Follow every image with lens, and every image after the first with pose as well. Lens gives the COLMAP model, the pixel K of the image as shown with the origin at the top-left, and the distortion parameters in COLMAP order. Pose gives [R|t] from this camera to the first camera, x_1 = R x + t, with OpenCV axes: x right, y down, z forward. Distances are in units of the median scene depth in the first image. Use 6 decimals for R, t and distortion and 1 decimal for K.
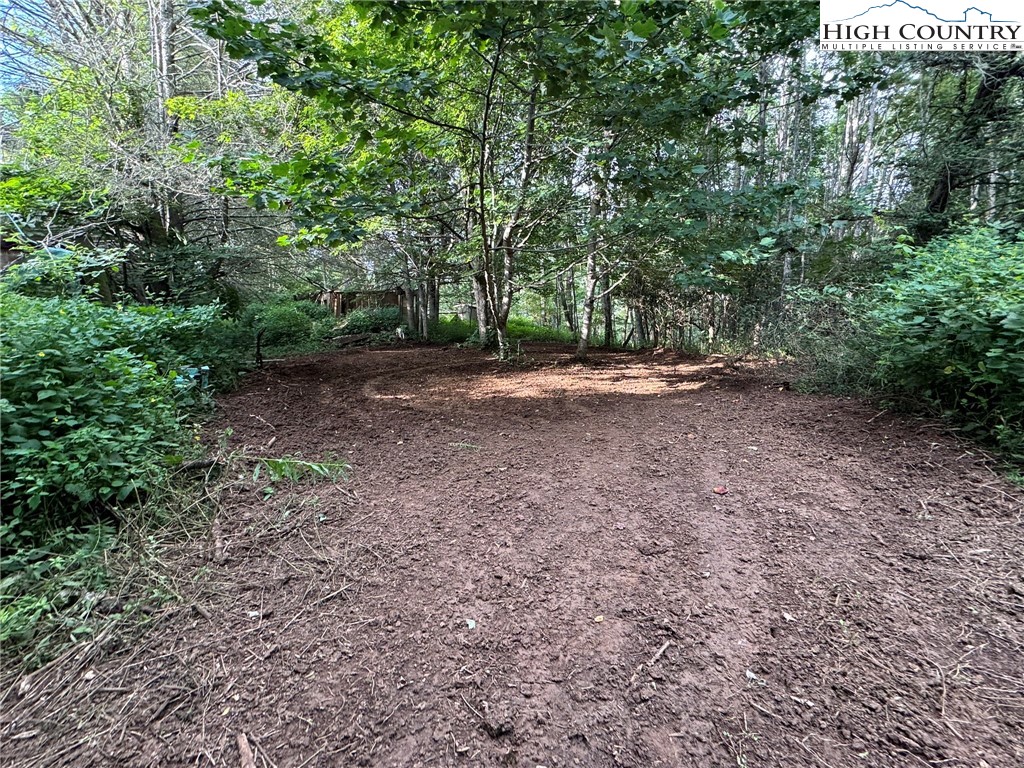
lens RADIAL K [[457.8, 0, 512.0], [0, 457.8, 384.0], [0, 0, 1]] dist [-0.002621, -0.000071]
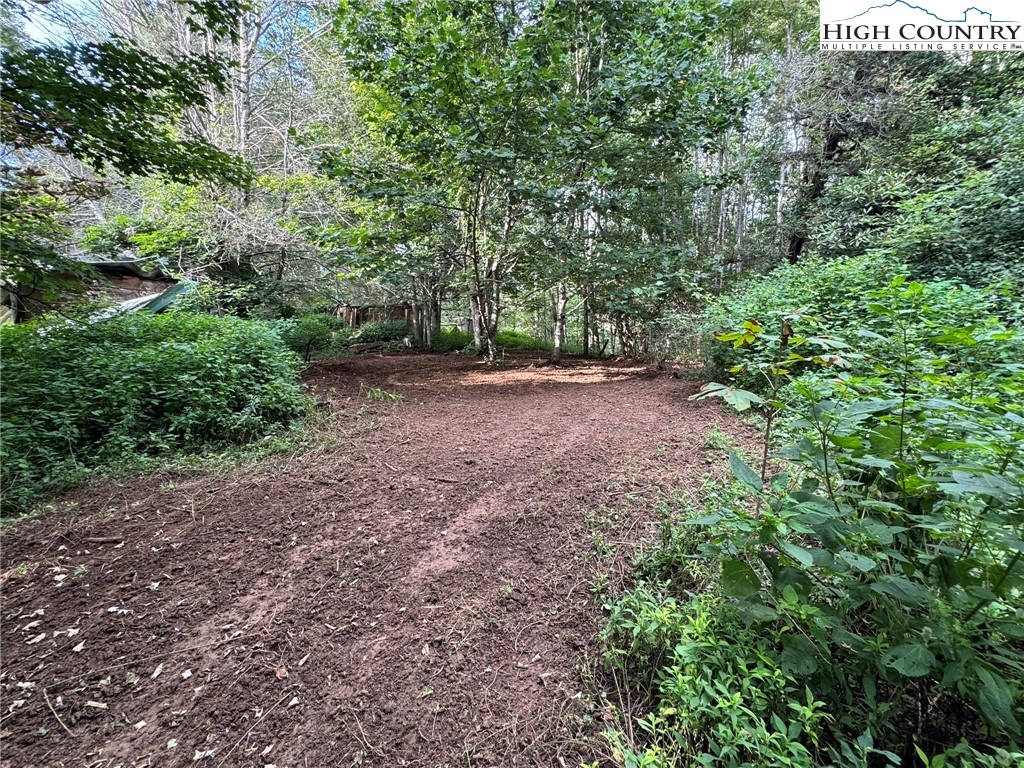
lens RADIAL K [[457.8, 0, 512.0], [0, 457.8, 384.0], [0, 0, 1]] dist [-0.002621, -0.000071]
pose [[0.999951, 0.009442, 0.003004, 0.026215], [-0.009360, 0.999608, -0.026399, 0.031411], [-0.003252, 0.026370, 0.999647, -0.216835]]
